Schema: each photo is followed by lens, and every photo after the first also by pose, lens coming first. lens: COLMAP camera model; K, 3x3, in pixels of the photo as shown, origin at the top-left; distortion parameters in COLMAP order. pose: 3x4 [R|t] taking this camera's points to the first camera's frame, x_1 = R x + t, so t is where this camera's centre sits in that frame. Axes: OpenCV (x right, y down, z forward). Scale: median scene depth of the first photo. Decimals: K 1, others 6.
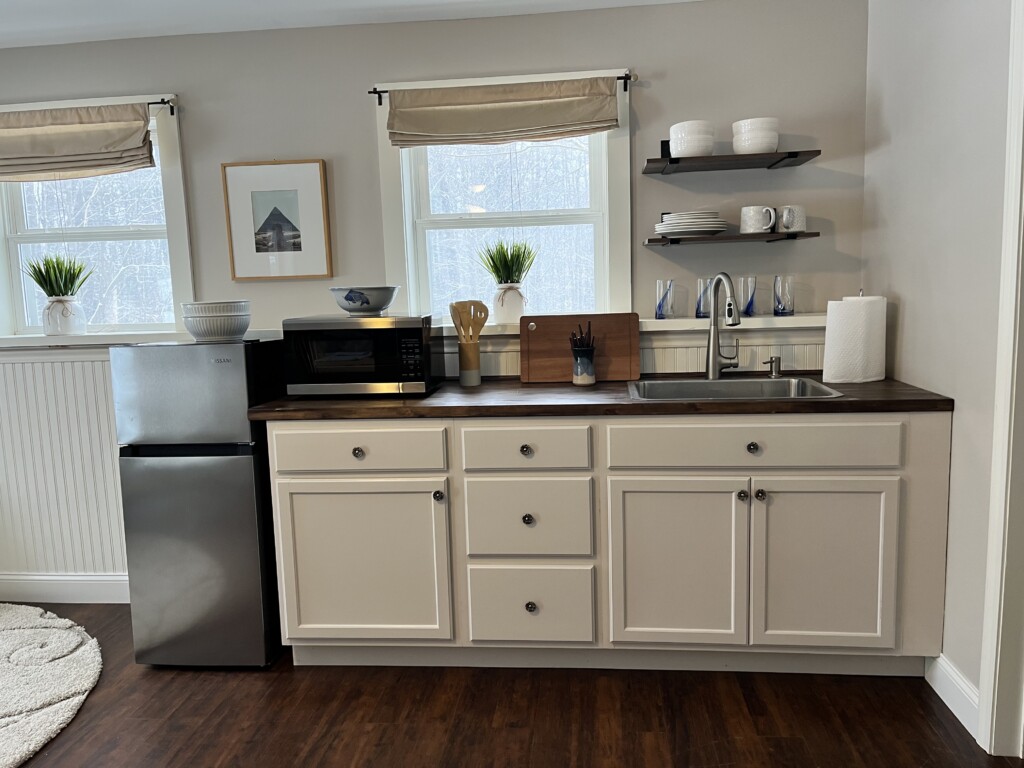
lens RADIAL K [[766.2, 0, 515.4], [0, 766.2, 386.0], [0, 0, 1]] dist [0.092406, -0.127980]
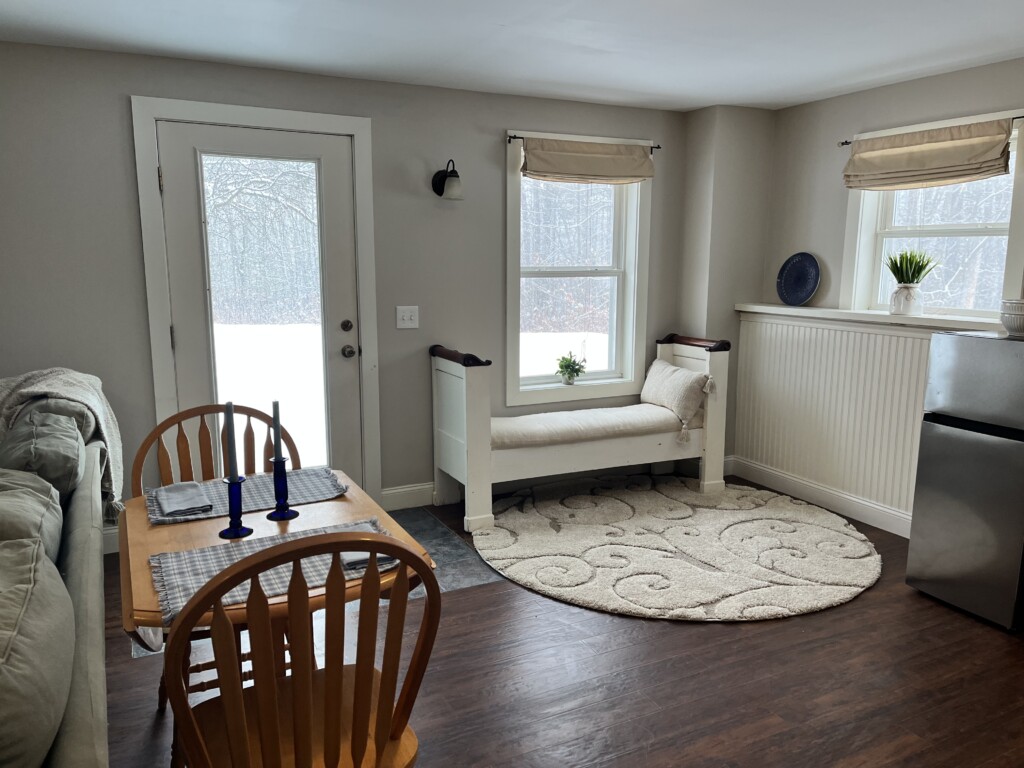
lens RADIAL K [[766.2, 0, 515.4], [0, 766.2, 386.0], [0, 0, 1]] dist [0.092406, -0.127980]
pose [[0.533265, 0.175007, -0.827648, 0.150185], [-0.130707, 0.983664, 0.123781, -0.029195], [0.835789, 0.042171, 0.547428, -0.211631]]
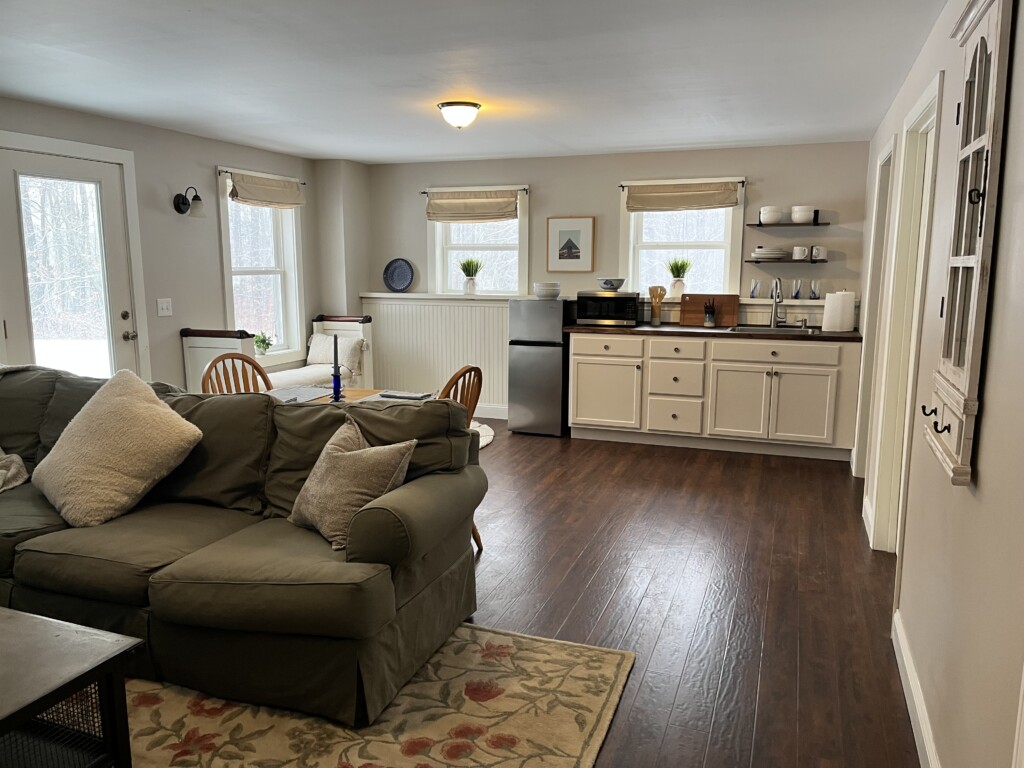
lens RADIAL K [[766.2, 0, 515.4], [0, 766.2, 386.0], [0, 0, 1]] dist [0.092406, -0.127980]
pose [[0.968551, 0.073678, -0.237657, 0.087115], [-0.065493, 0.996962, 0.042164, 0.105019], [0.240041, -0.025273, 0.970434, -1.210841]]
